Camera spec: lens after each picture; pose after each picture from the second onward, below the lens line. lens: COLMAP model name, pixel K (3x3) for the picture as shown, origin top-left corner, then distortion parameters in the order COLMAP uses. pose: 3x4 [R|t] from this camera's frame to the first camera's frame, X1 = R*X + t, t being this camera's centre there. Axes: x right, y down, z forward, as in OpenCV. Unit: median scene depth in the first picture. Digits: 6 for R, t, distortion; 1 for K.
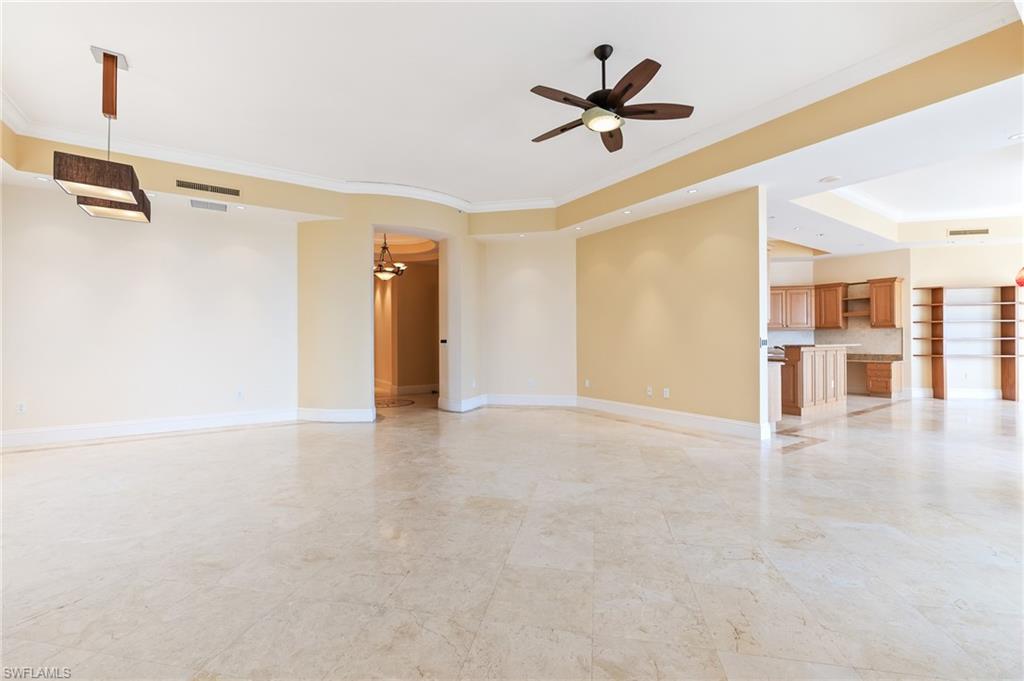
lens RADIAL K [[429.4, 0, 511.3], [0, 429.4, 341.2], [0, 0, 1]] dist [-0.001402, 0.000464]
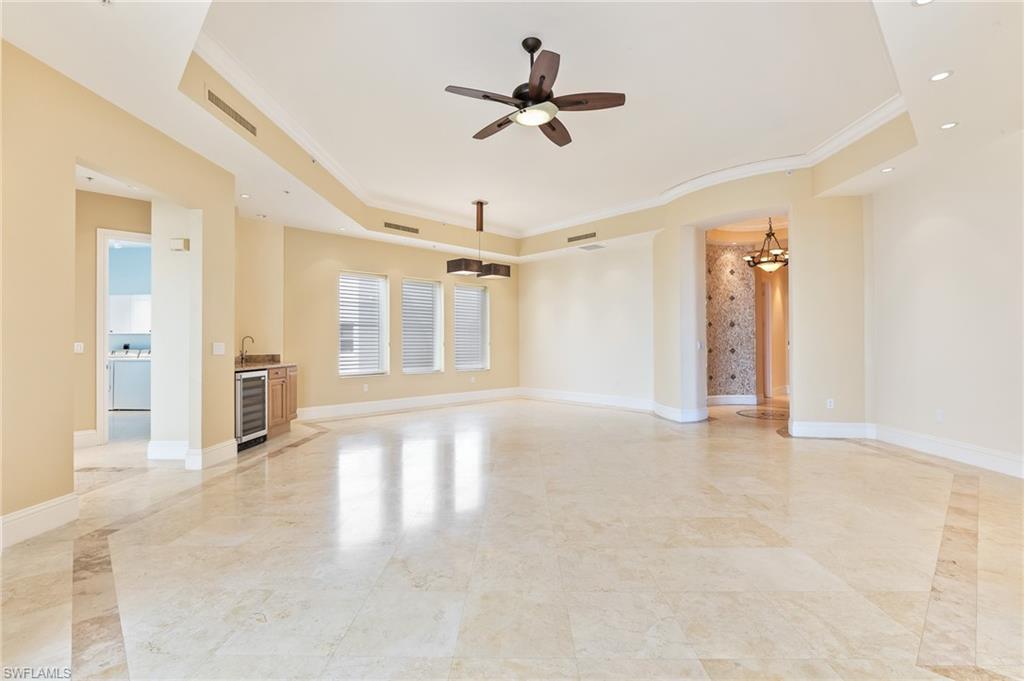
lens RADIAL K [[455.8, 0, 508.1], [0, 455.8, 339.4], [0, 0, 1]] dist [-0.012141, -0.000013]
pose [[0.172425, -0.006888, -0.984999, 1.001953], [0.000934, 0.999976, -0.006830, -0.002352], [0.985022, 0.000258, 0.172427, 0.640648]]
